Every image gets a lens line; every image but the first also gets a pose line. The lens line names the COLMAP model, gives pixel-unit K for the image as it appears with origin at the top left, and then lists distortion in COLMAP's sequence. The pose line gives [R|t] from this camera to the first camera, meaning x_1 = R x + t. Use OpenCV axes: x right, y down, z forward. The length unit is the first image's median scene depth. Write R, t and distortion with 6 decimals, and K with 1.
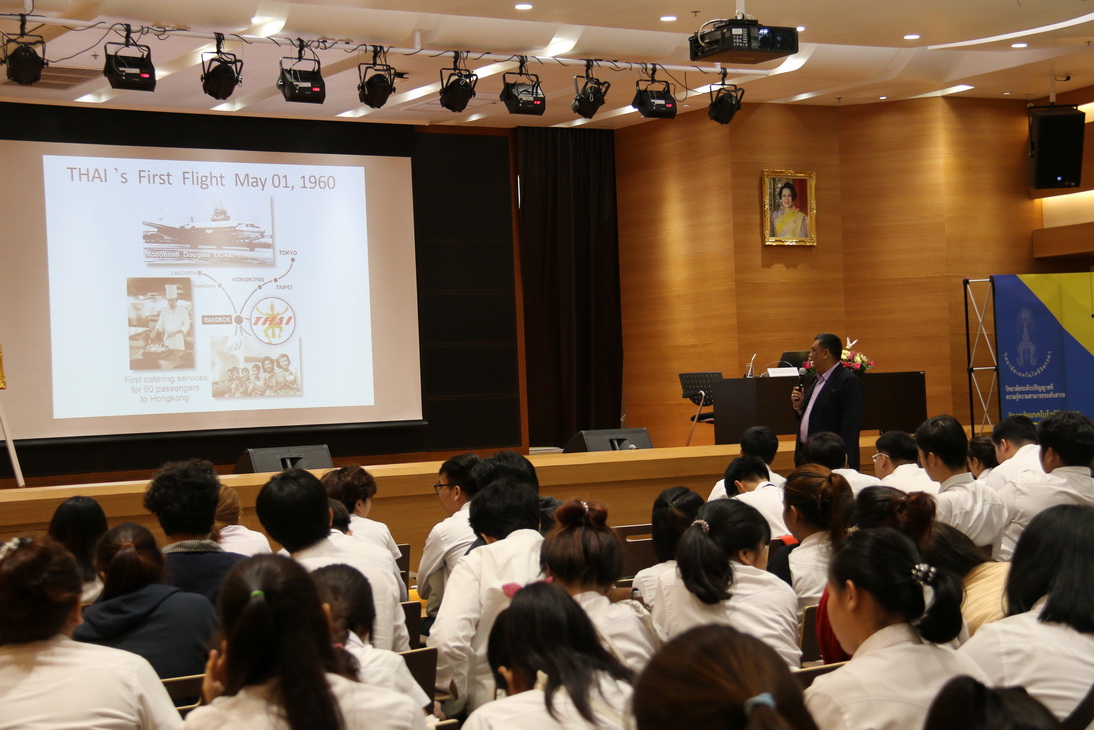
lens RADIAL K [[1981.3, 0, 547.0], [0, 1981.3, 365.0], [0, 0, 1]] dist [0.282416, 0.218924]
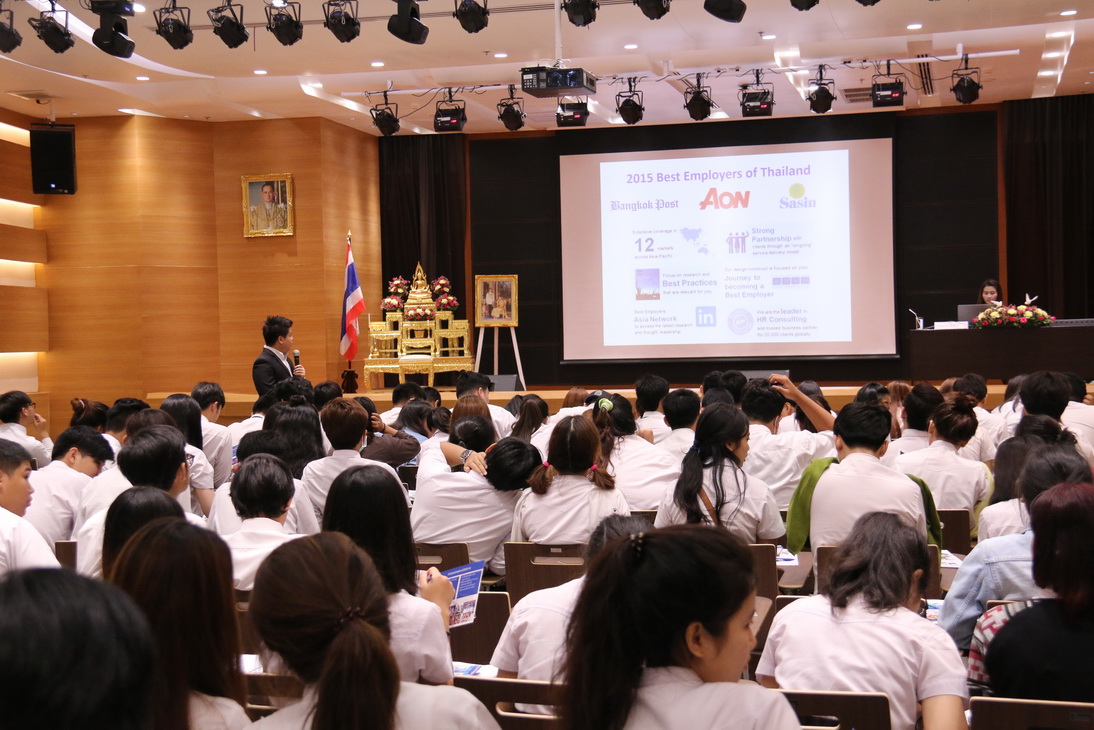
lens RADIAL K [[1631.2, 0, 557.0], [0, 1631.2, 361.8], [0, 0, 1]] dist [0.107829, 0.658505]
pose [[0.701390, 0.033038, -0.712011, 0.522073], [0.004263, 0.998713, 0.050541, -0.019927], [0.712765, -0.038485, 0.700347, 0.148685]]
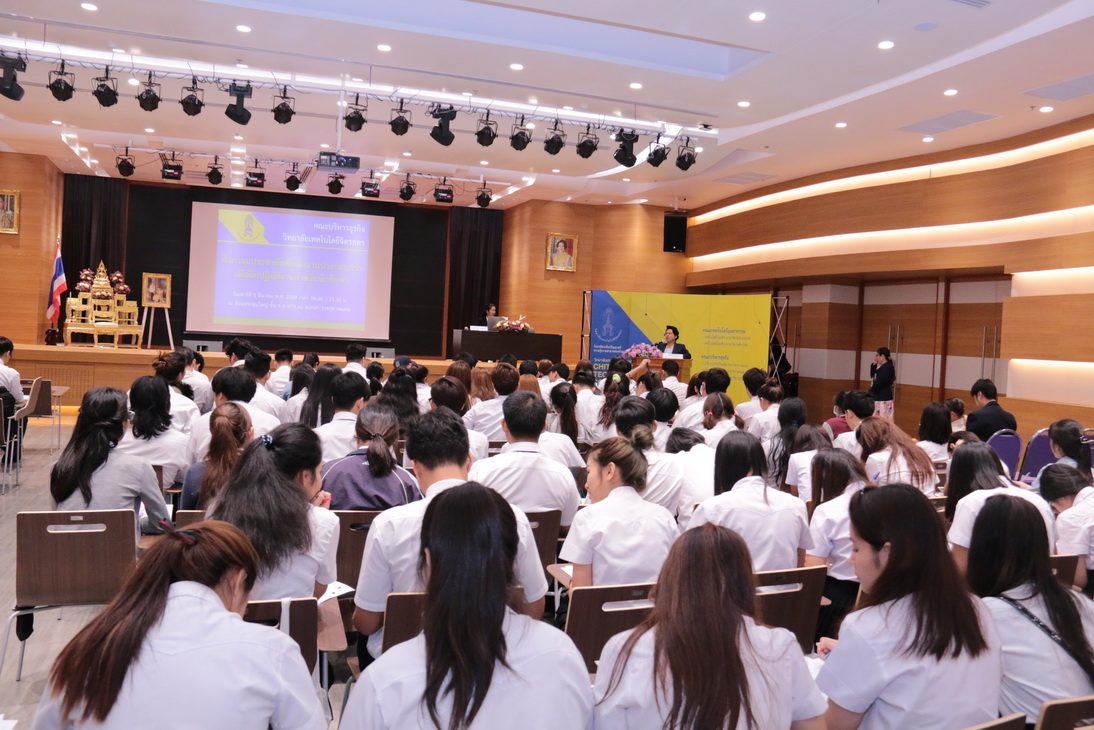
lens RADIAL K [[920.0, 0, 547.0], [0, 920.0, 365.0], [0, 0, 1]] dist [-0.179456, 0.162552]
pose [[0.974036, 0.093263, -0.206290, 0.317156], [-0.084061, 0.995053, 0.052950, -0.012233], [0.210208, -0.034234, 0.977057, 0.071982]]
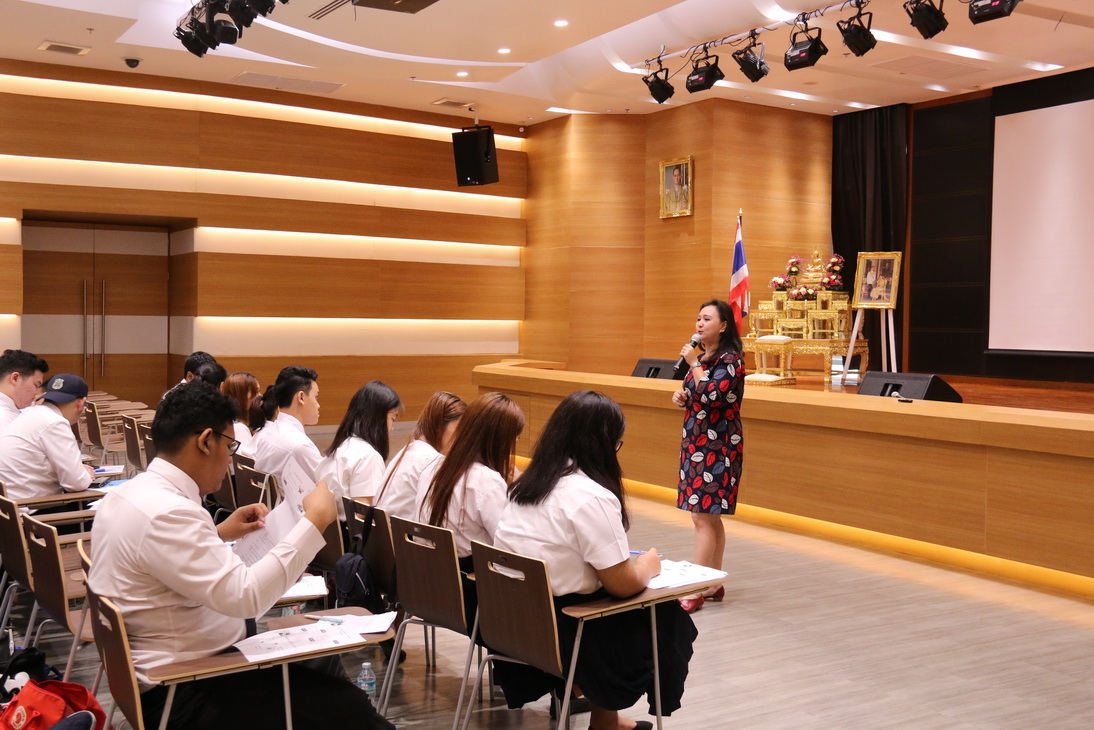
lens RADIAL K [[1149.4, 0, 547.0], [0, 1149.4, 365.0], [0, 0, 1]] dist [-0.014494, 0.020713]
pose [[0.008884, 0.076531, -0.997028, 0.423208], [-0.001741, 0.997067, 0.076519, -0.008085], [0.999959, 0.001056, 0.008991, 0.648165]]
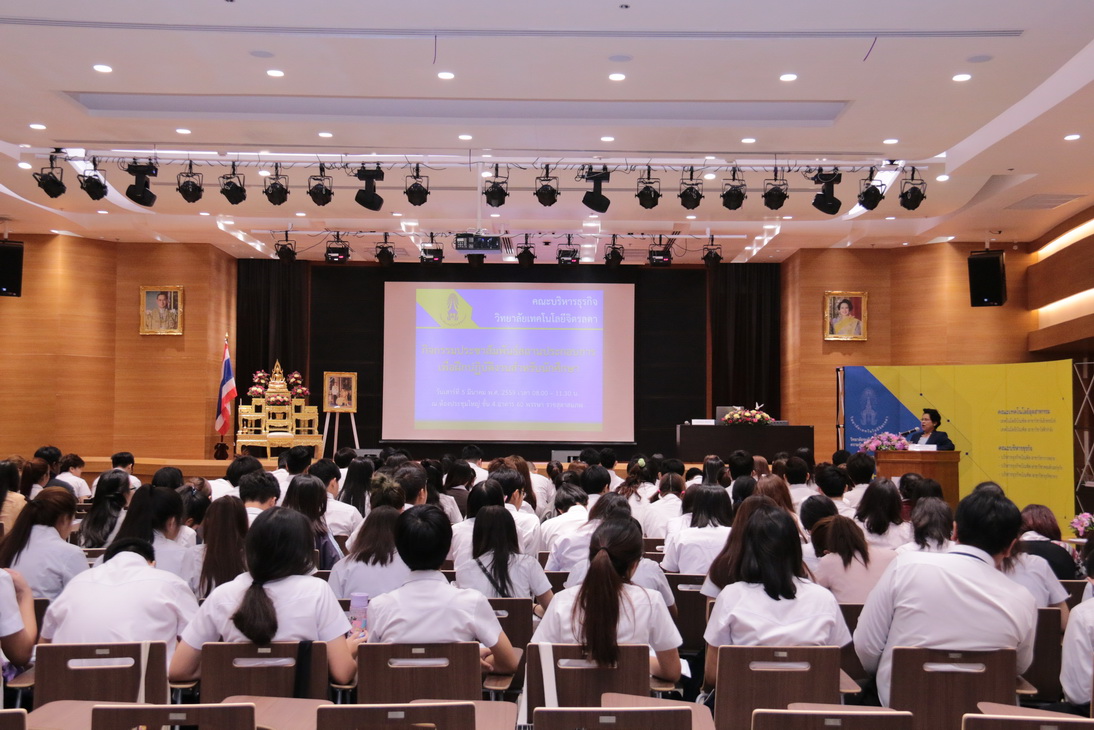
lens RADIAL K [[1454.2, 0, 544.3], [0, 1454.2, 365.2], [0, 0, 1]] dist [0.001411, 0.686564]
pose [[0.846358, 0.023415, -0.532099, 0.529878], [-0.034239, 0.999359, -0.010483, -0.021597], [0.531512, 0.027090, 0.846617, -0.069421]]
